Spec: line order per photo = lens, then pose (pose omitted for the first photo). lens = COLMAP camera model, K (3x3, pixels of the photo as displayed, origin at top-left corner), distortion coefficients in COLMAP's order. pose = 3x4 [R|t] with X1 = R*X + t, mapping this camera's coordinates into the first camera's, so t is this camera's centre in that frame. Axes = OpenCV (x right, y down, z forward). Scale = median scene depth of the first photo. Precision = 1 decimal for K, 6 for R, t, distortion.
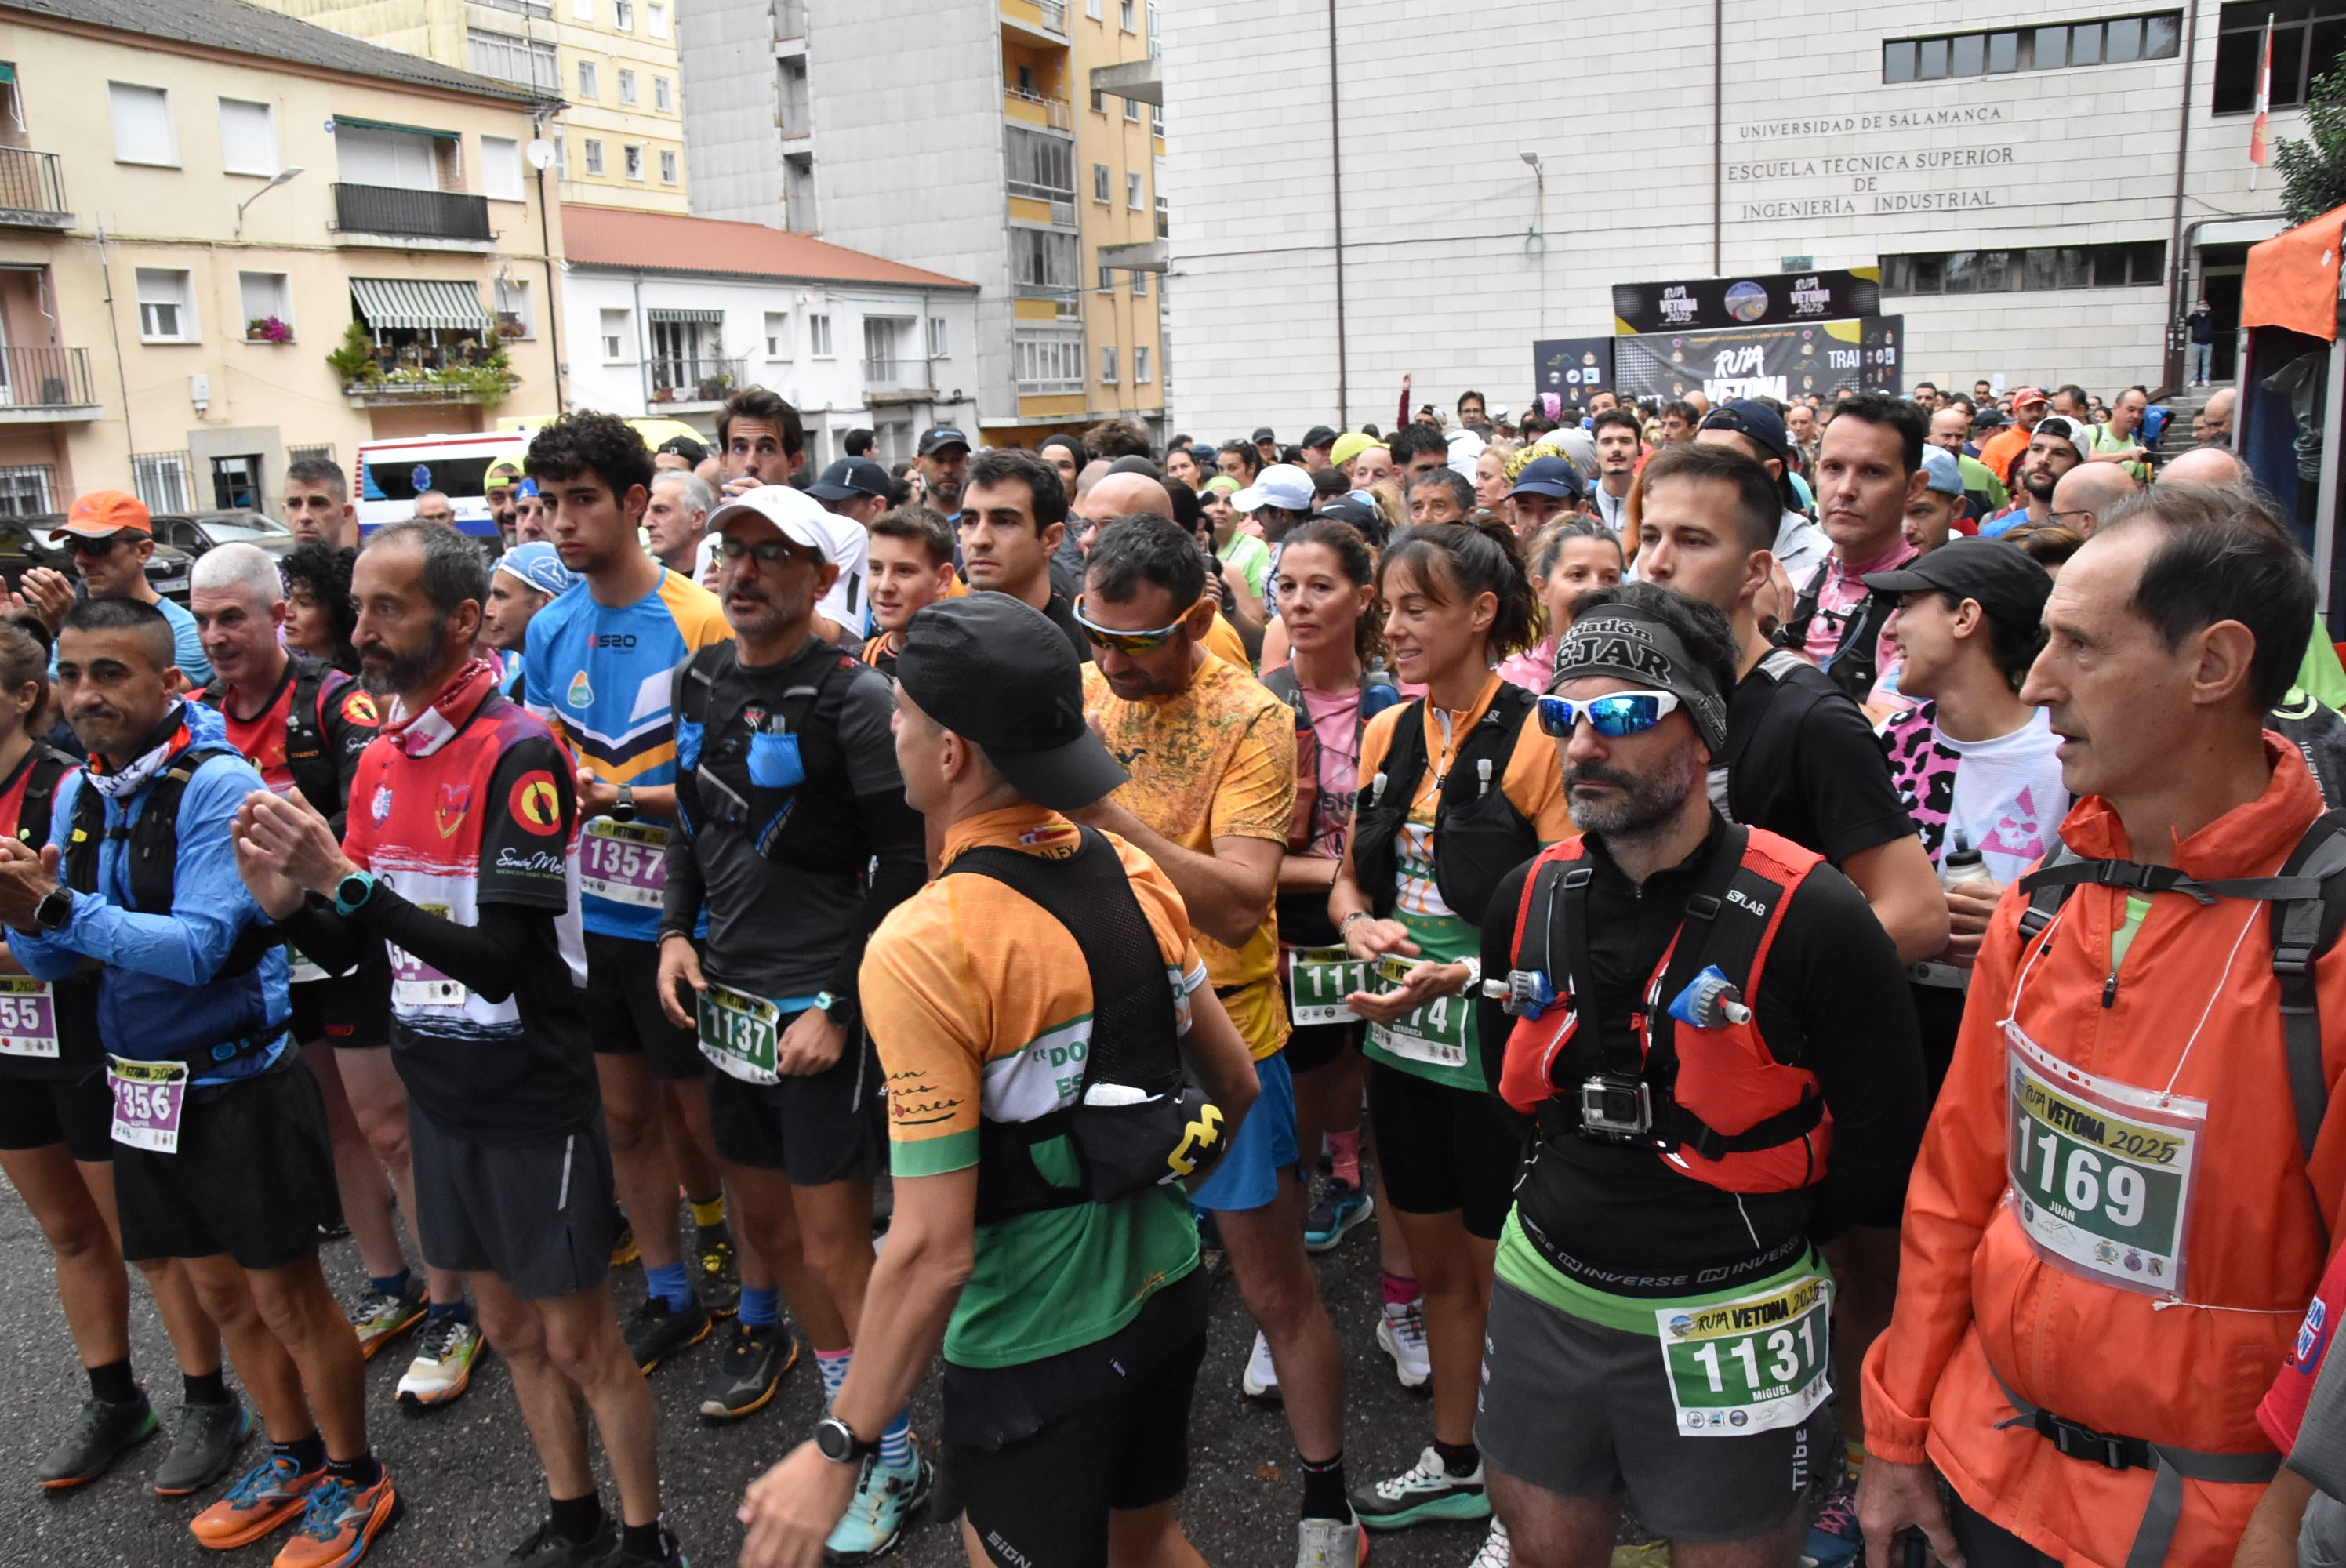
lens RADIAL K [[1862.4, 0, 1136.9], [0, 1862.4, 864.7], [0, 0, 1]] dist [-0.169869, 0.134562]
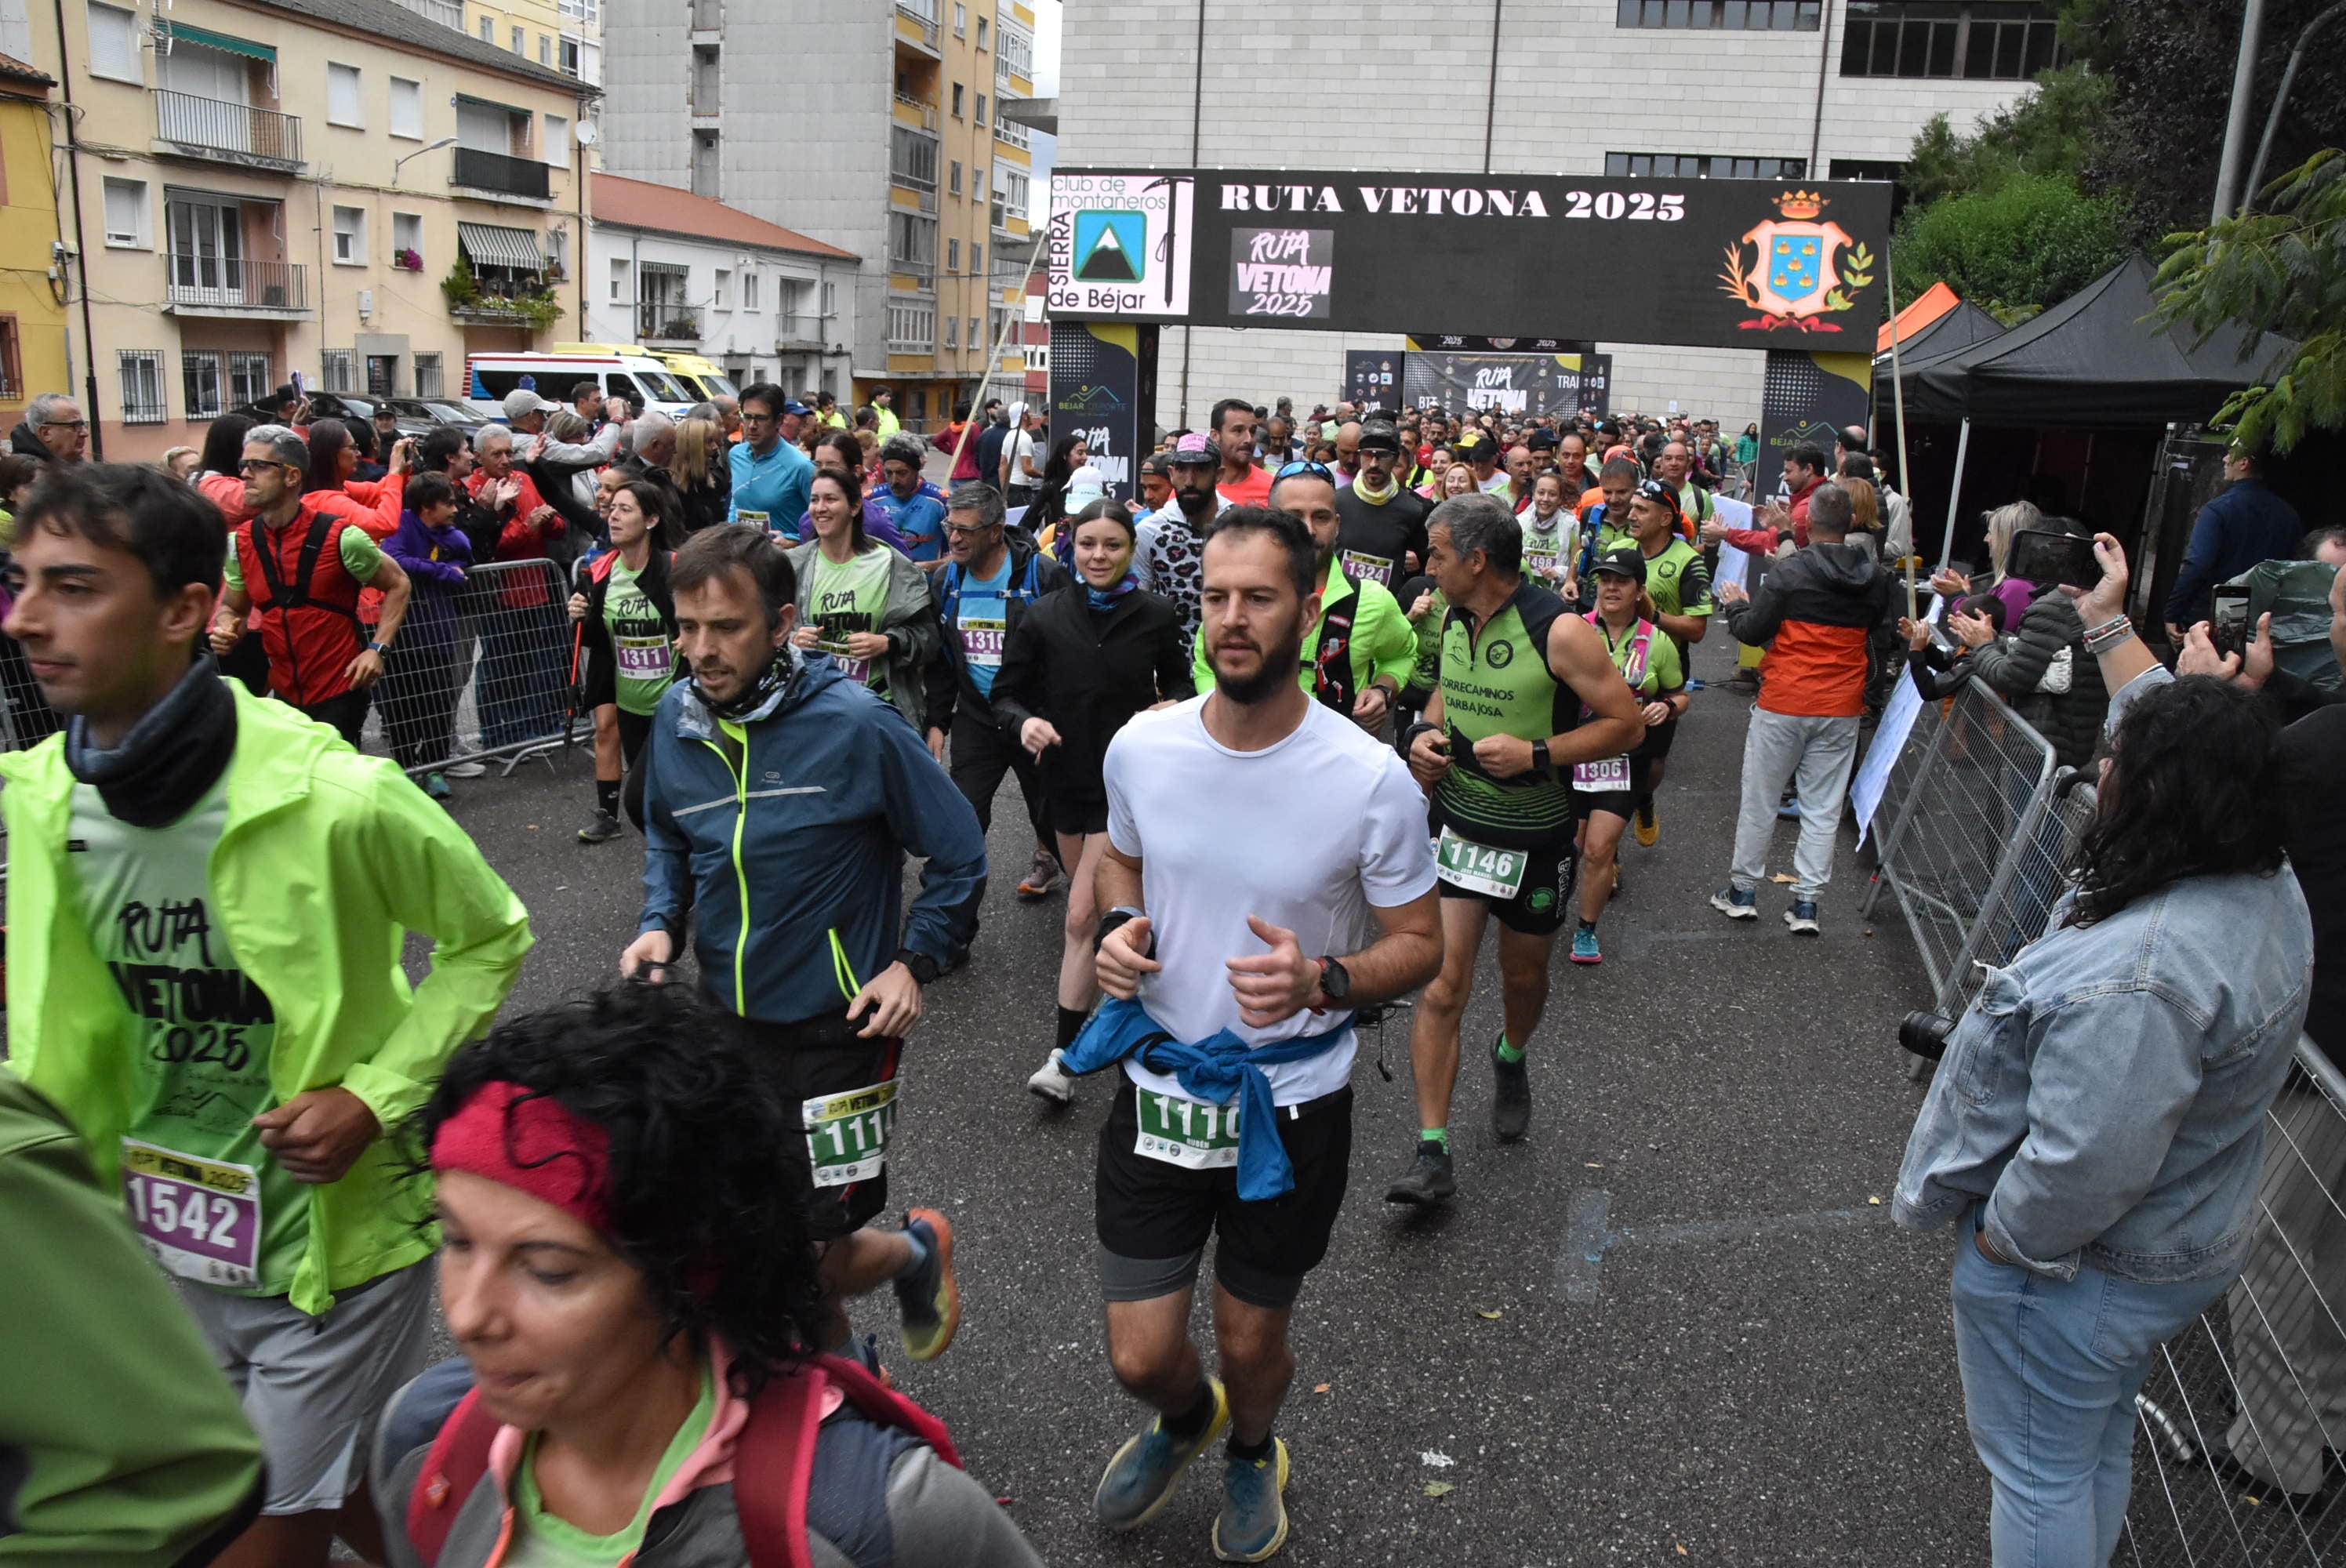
lens RADIAL K [[1855.7, 0, 1133.7], [0, 1855.7, 880.7], [0, 0, 1]] dist [-0.171232, 0.133092]
pose [[0.983627, 0.038205, 0.176119, -0.157011], [-0.043152, 0.998772, 0.024342, 0.077861], [-0.174973, -0.031544, 0.984068, -0.308878]]
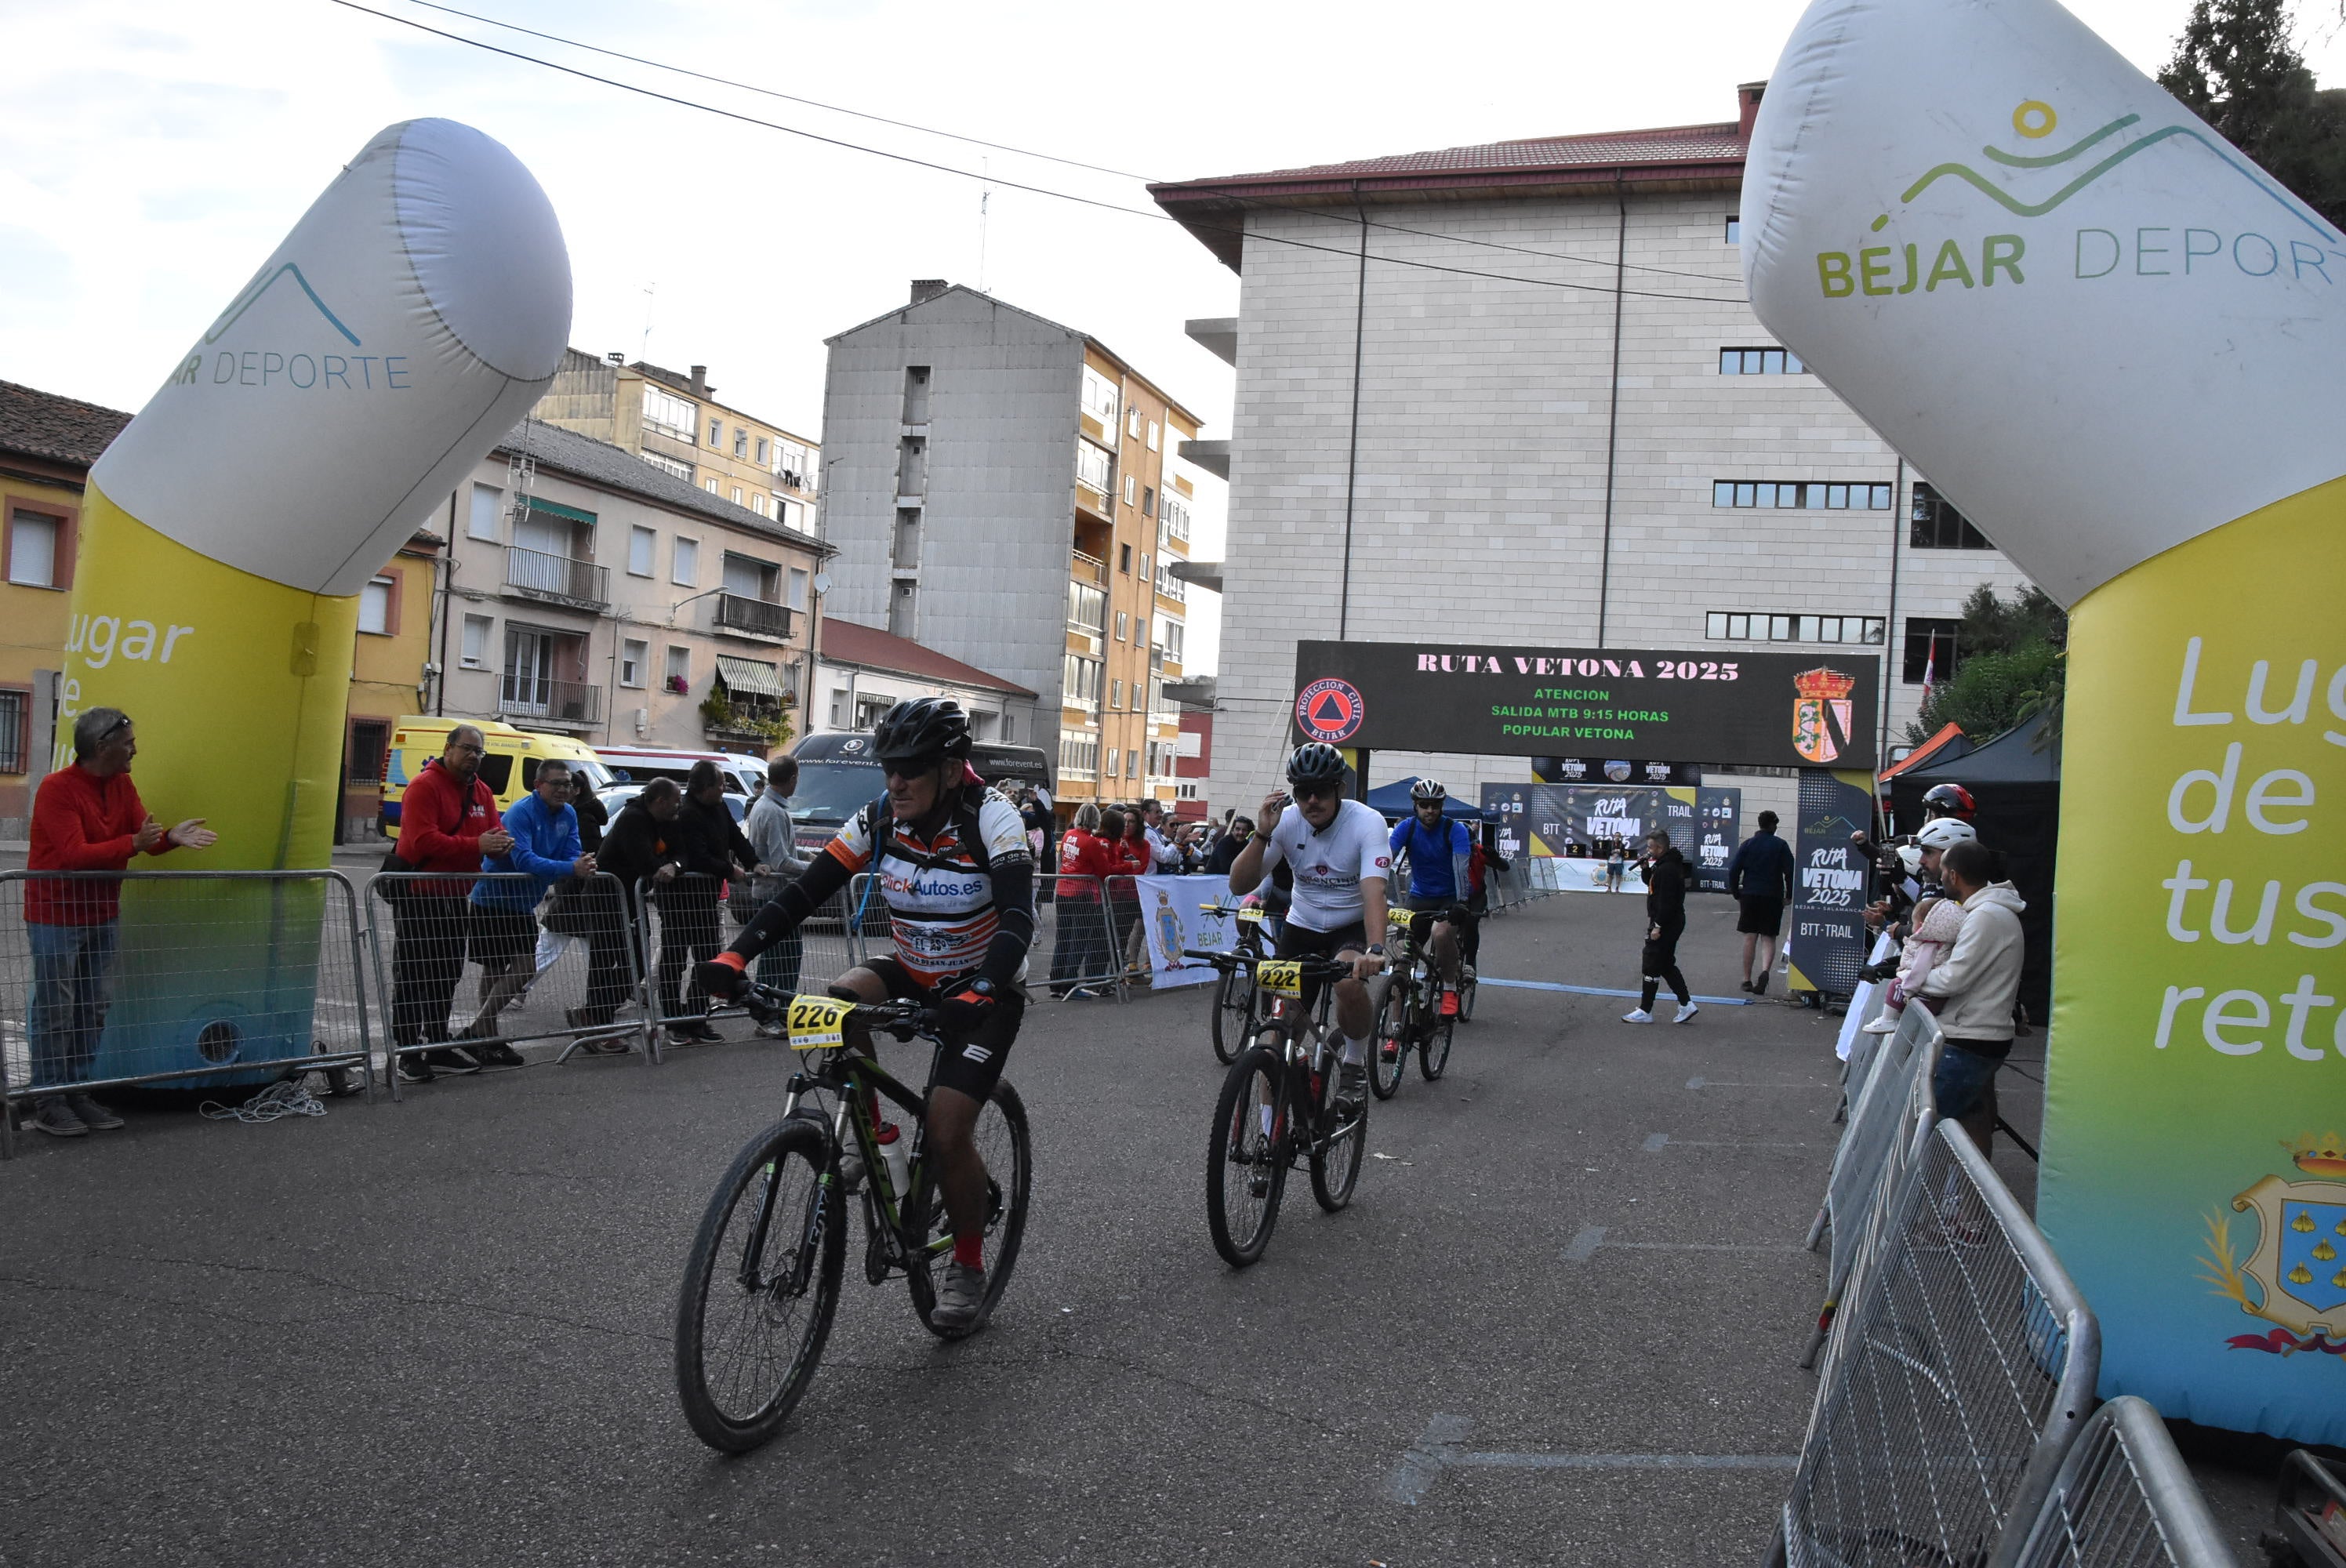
lens RADIAL K [[1866.0, 0, 1125.6], [0, 1866.0, 870.6], [0, 0, 1]] dist [-0.165648, 0.133335]
pose [[0.990683, 0.098017, 0.094554, -0.208355], [-0.076809, 0.975447, -0.206404, 0.124264], [-0.112463, 0.197218, 0.973888, -0.448224]]
